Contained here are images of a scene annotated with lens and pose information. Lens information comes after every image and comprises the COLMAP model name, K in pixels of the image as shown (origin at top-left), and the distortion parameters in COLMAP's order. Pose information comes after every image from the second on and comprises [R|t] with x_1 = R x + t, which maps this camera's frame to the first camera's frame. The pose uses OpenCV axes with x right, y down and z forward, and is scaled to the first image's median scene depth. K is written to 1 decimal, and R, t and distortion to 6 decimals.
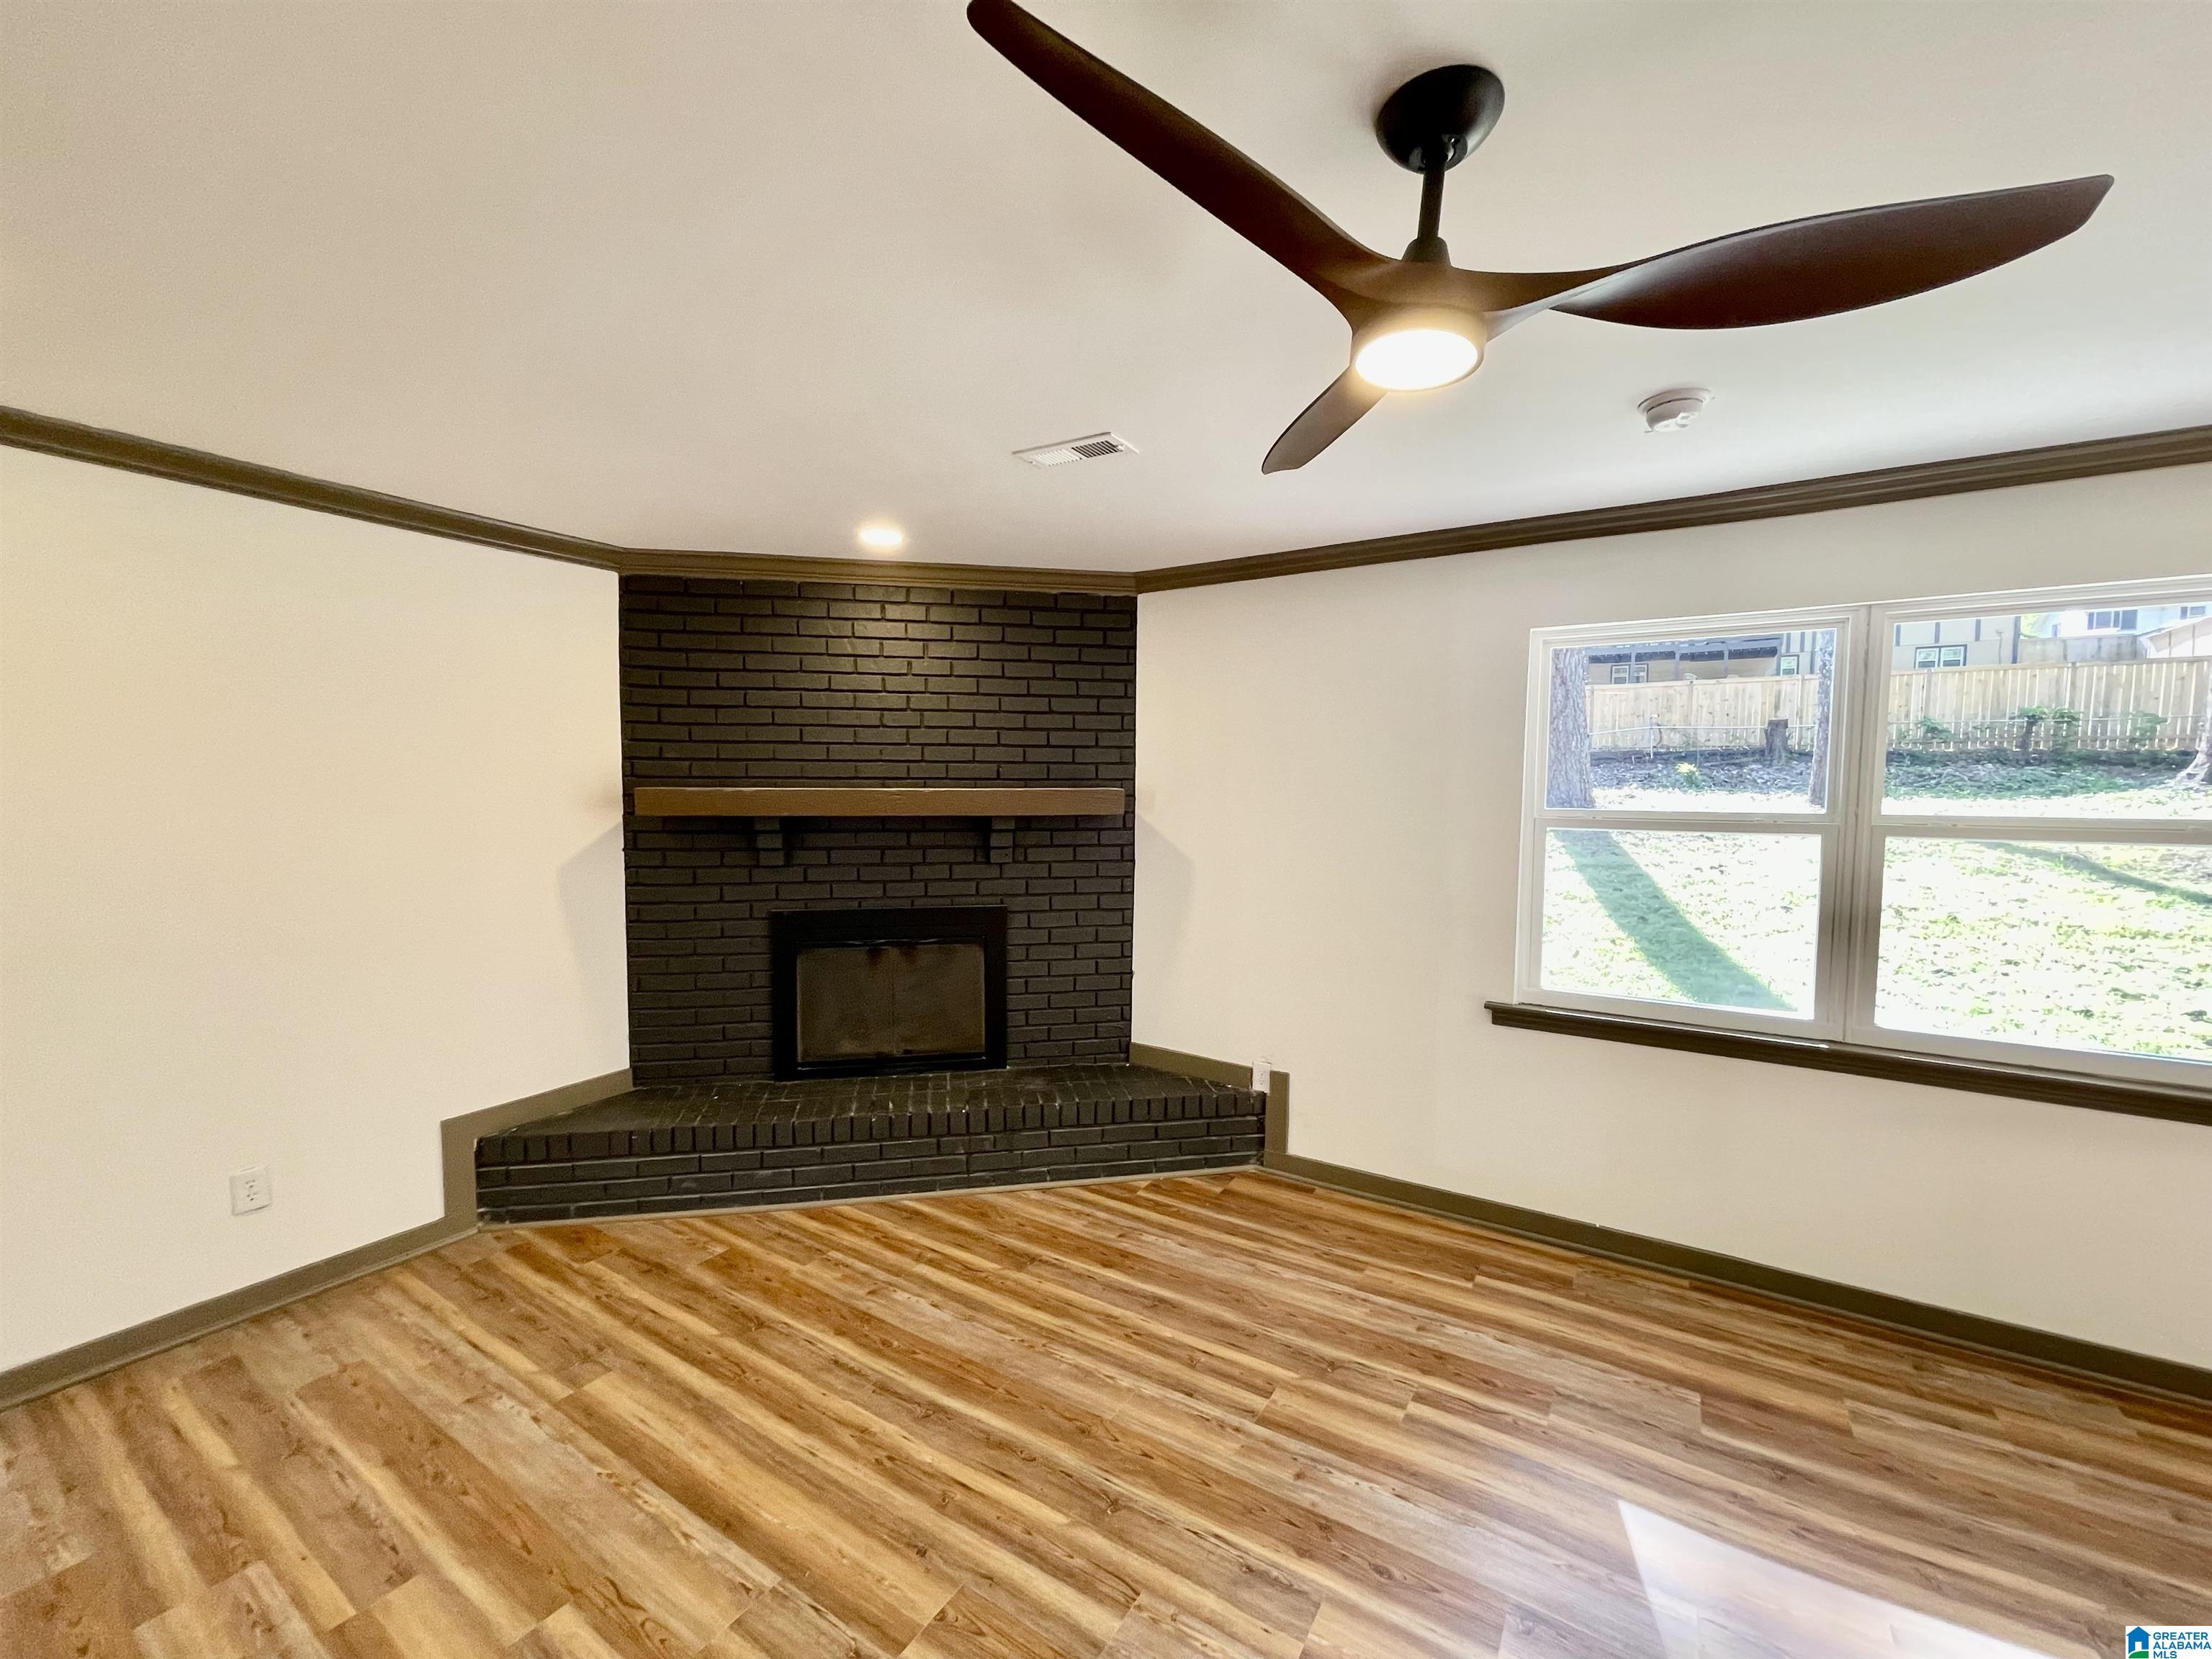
lens RADIAL K [[896.1, 0, 1117.2], [0, 896.1, 829.7], [0, 0, 1]] dist [0.002577, -0.001005]
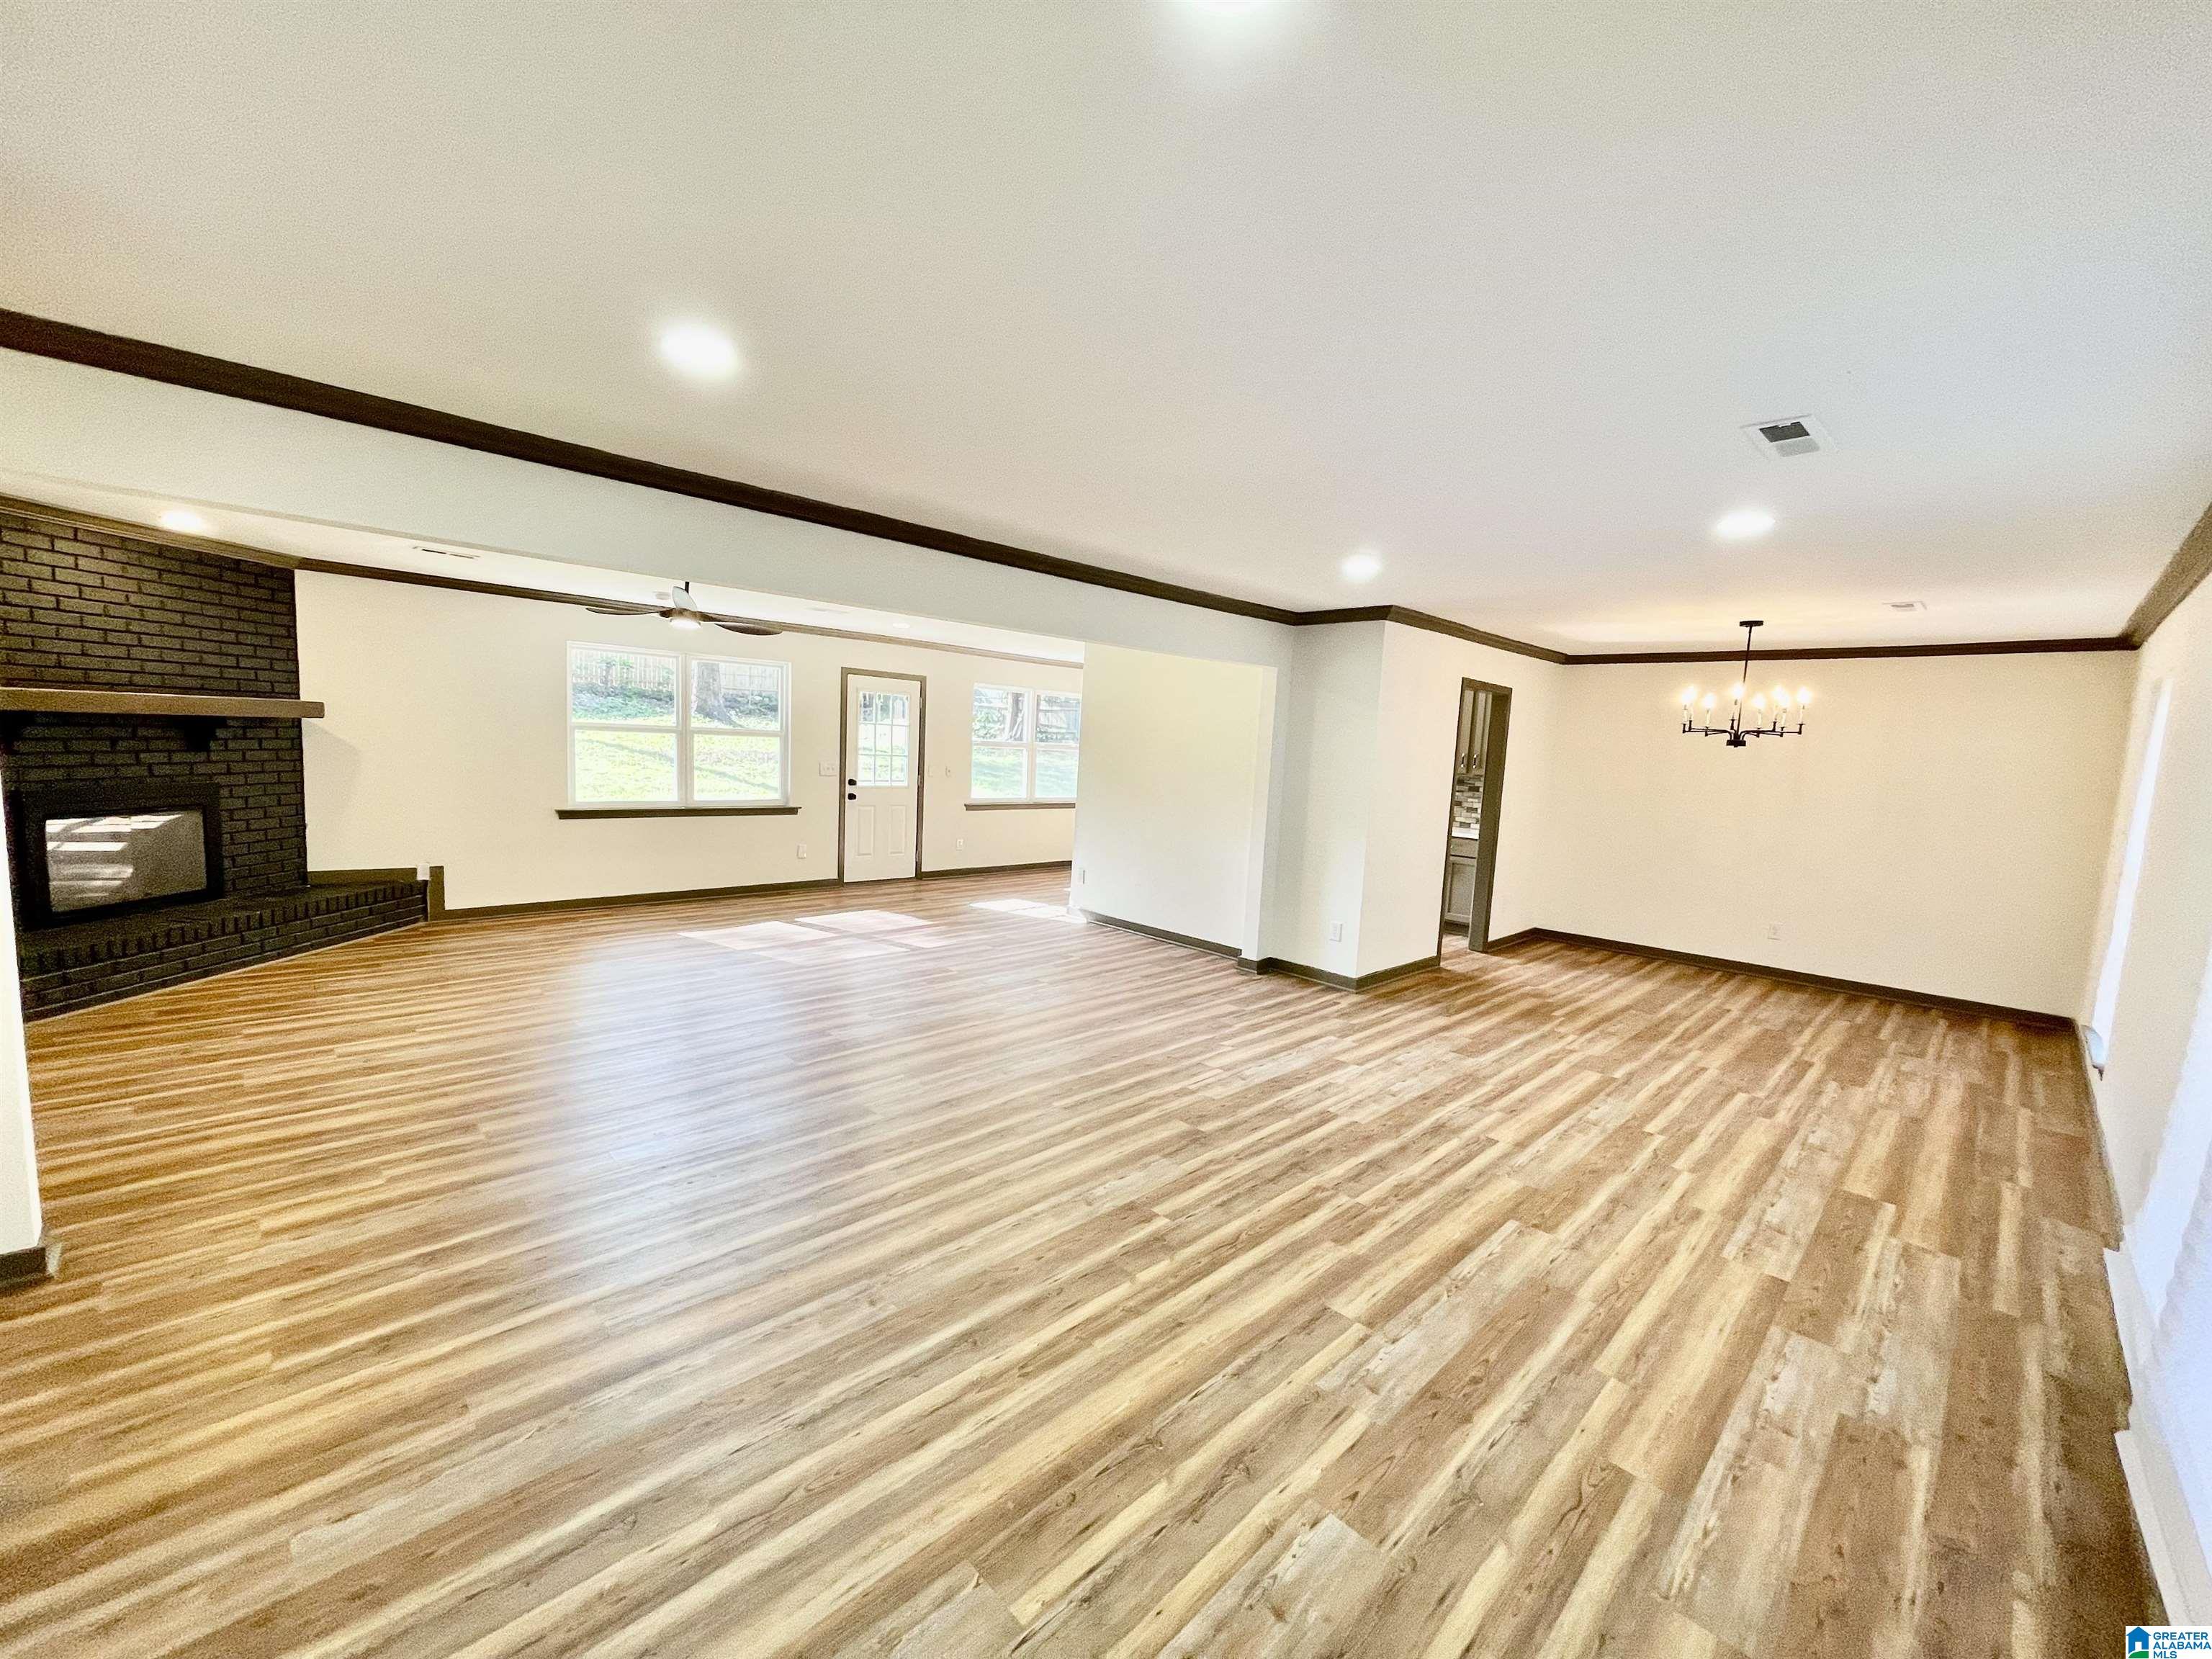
lens RADIAL K [[896.1, 0, 1110.3], [0, 896.1, 840.4], [0, 0, 1]] dist [0.002577, -0.001005]
pose [[0.229588, -0.103650, 0.967753, -1.212886], [-0.000901, 0.994290, 0.106706, 0.026766], [-0.973288, -0.025370, 0.228183, -0.700625]]
